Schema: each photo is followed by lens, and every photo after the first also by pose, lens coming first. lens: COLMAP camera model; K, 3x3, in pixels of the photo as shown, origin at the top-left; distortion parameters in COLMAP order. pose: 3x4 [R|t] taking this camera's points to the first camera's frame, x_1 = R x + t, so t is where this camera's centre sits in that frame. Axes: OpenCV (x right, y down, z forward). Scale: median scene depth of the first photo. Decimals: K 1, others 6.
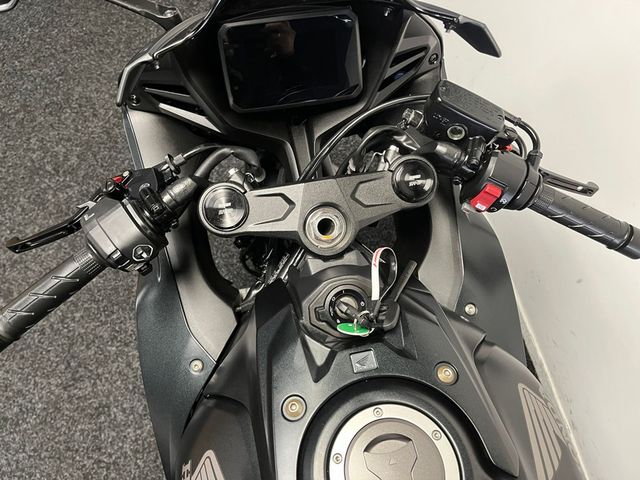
lens RADIAL K [[483.0, 0, 320.9], [0, 483.0, 239.2], [0, 0, 1]] dist [0.073742, -0.094147]
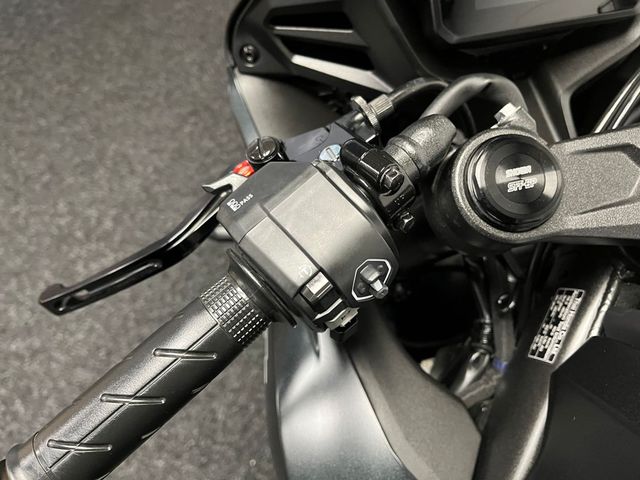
lens RADIAL K [[483.0, 0, 317.7], [0, 483.0, 245.0], [0, 0, 1]] dist [0.073742, -0.094147]
pose [[0.998081, -0.057472, -0.023046, -0.361591], [0.053350, 0.987080, -0.151085, 0.053229], [0.031431, 0.149566, 0.988252, 0.531298]]
